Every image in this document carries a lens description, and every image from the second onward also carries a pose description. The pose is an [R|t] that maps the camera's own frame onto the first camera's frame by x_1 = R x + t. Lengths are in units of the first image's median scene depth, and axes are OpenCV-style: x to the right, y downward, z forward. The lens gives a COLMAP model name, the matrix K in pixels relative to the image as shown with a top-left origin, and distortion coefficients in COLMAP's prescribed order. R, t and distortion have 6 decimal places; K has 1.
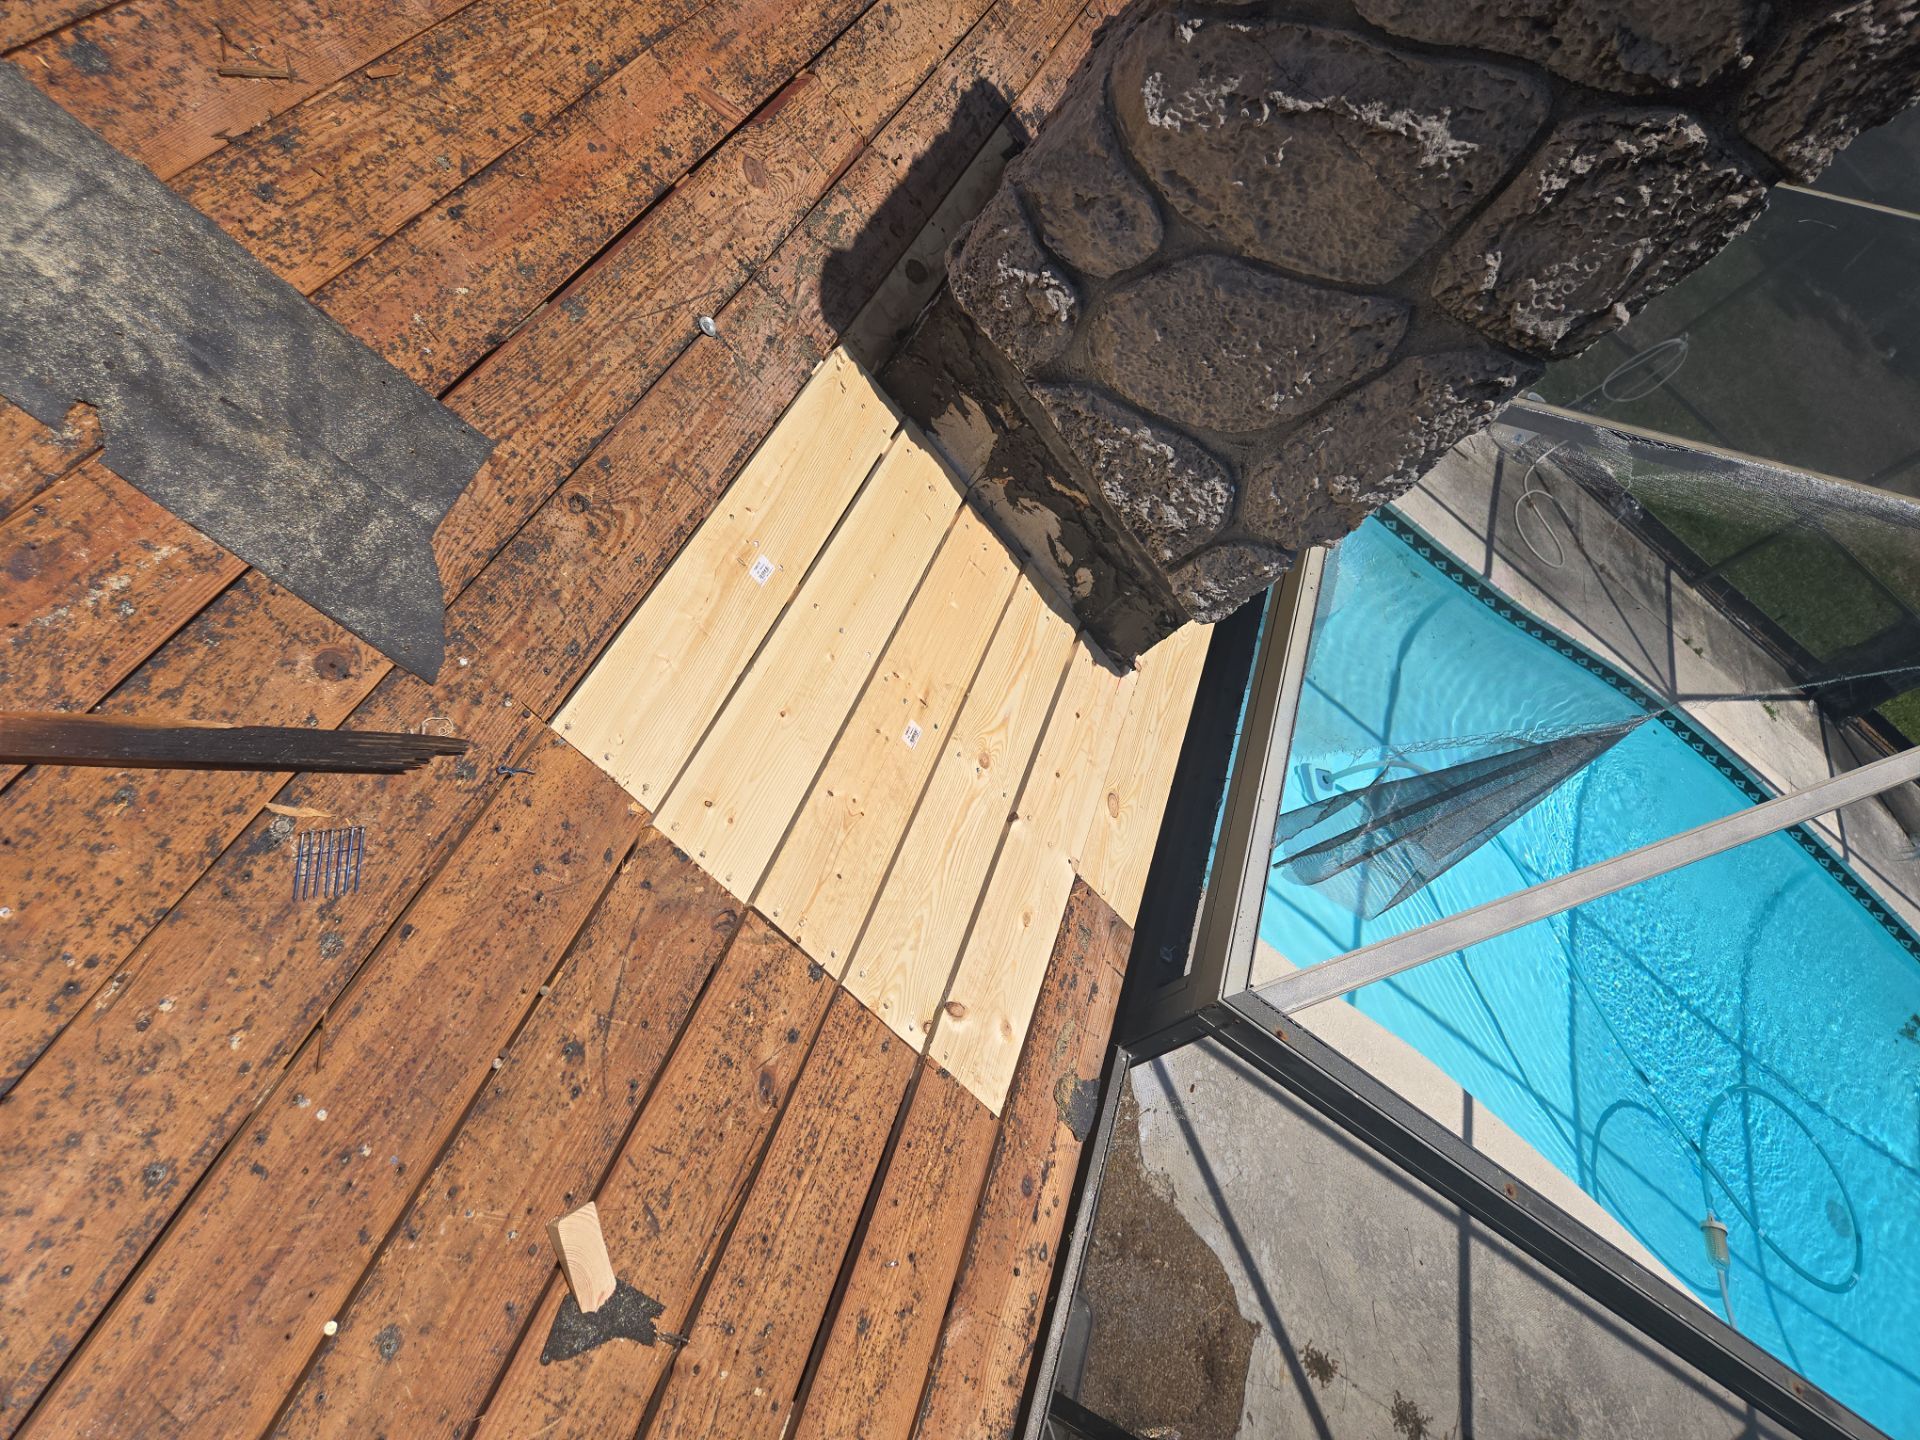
lens RADIAL K [[1272.9, 0, 955.9], [0, 1272.9, 690.7], [0, 0, 1]] dist [0.106129, -0.098098]
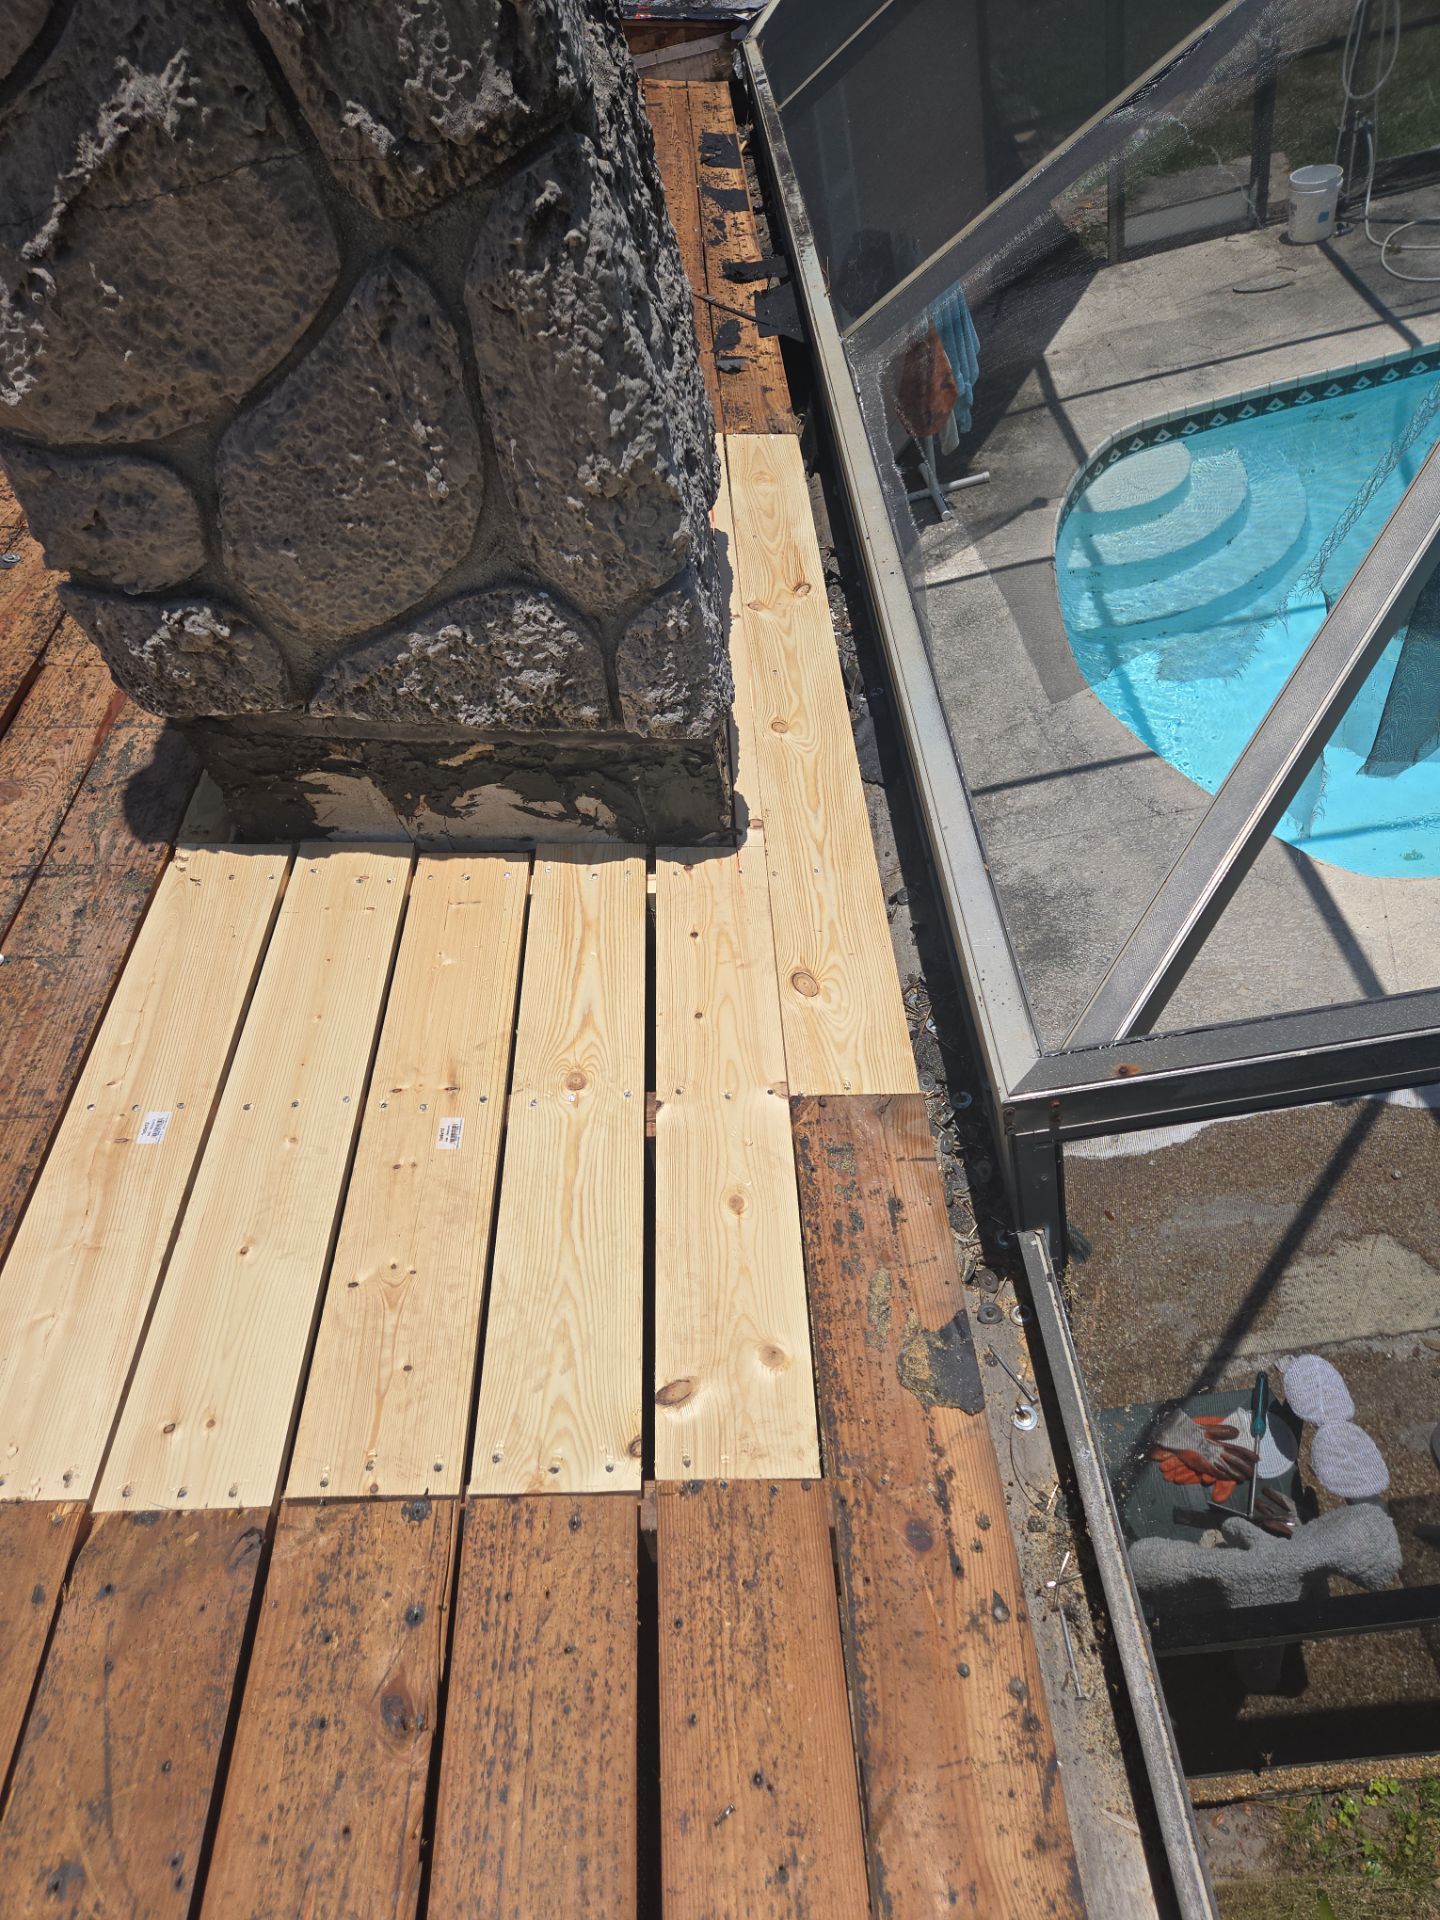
lens RADIAL K [[1281.9, 0, 659.7], [0, 1281.9, 957.9], [0, 0, 1]] dist [0.086533, -0.072422]
pose [[0.638527, -0.720805, -0.269673, 0.377360], [0.685470, 0.691970, -0.226515, 0.254376], [0.349879, -0.040217, 0.935931, 0.370445]]
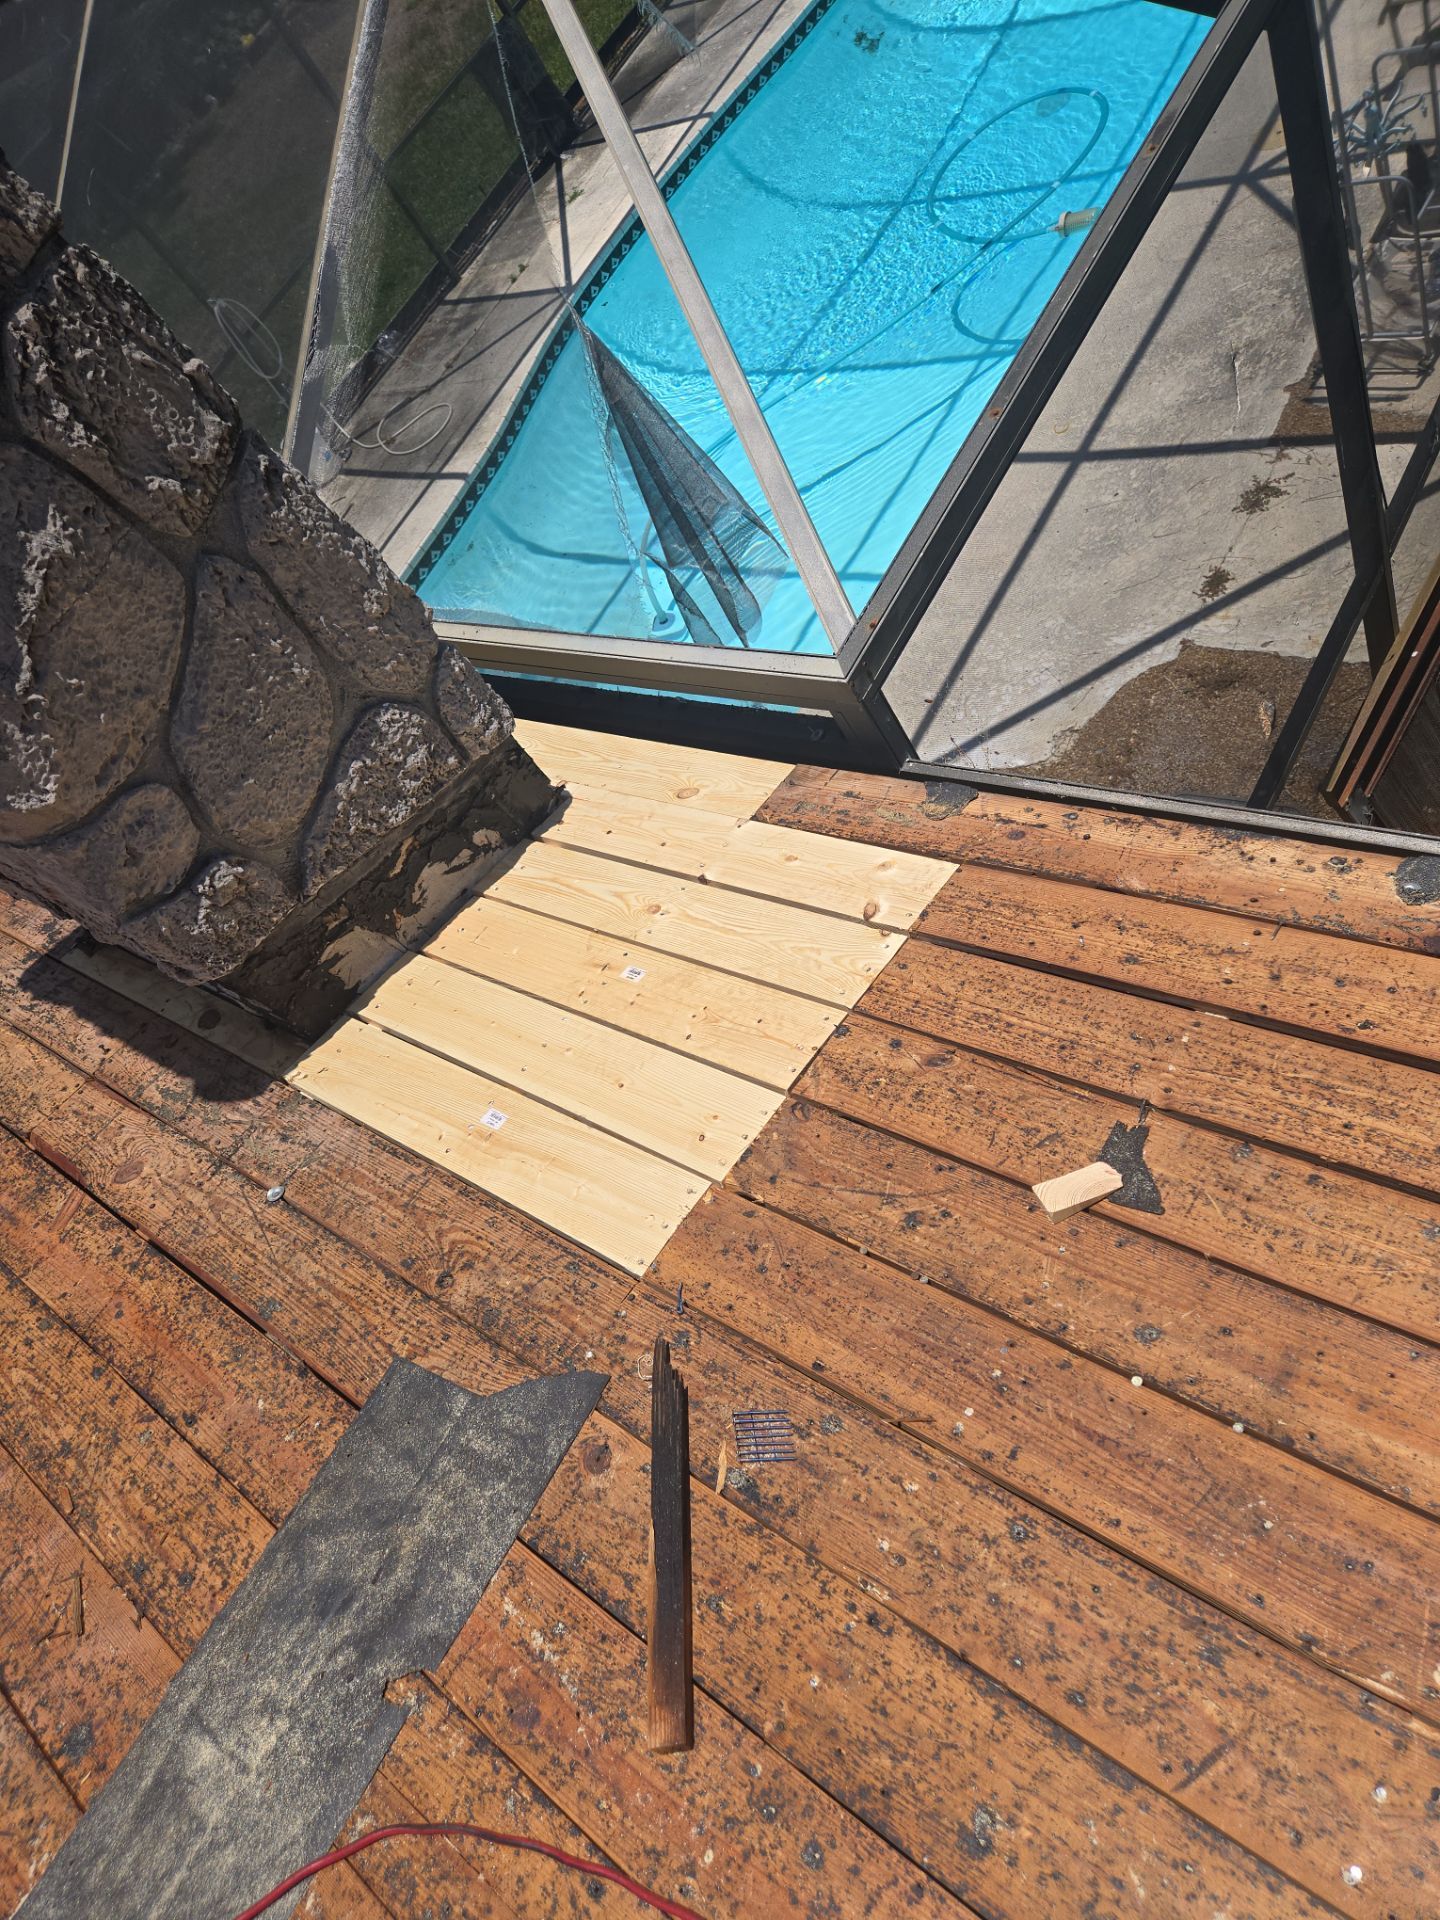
lens RADIAL K [[1262.2, 0, 689.7], [0, 1262.2, 969.8], [0, 0, 1]] dist [0.077690, -0.069583]
pose [[-0.088240, -0.996064, 0.008397, -0.049624], [0.995069, -0.087762, 0.046210, 0.036925], [-0.045291, 0.012433, 0.998896, -0.109660]]
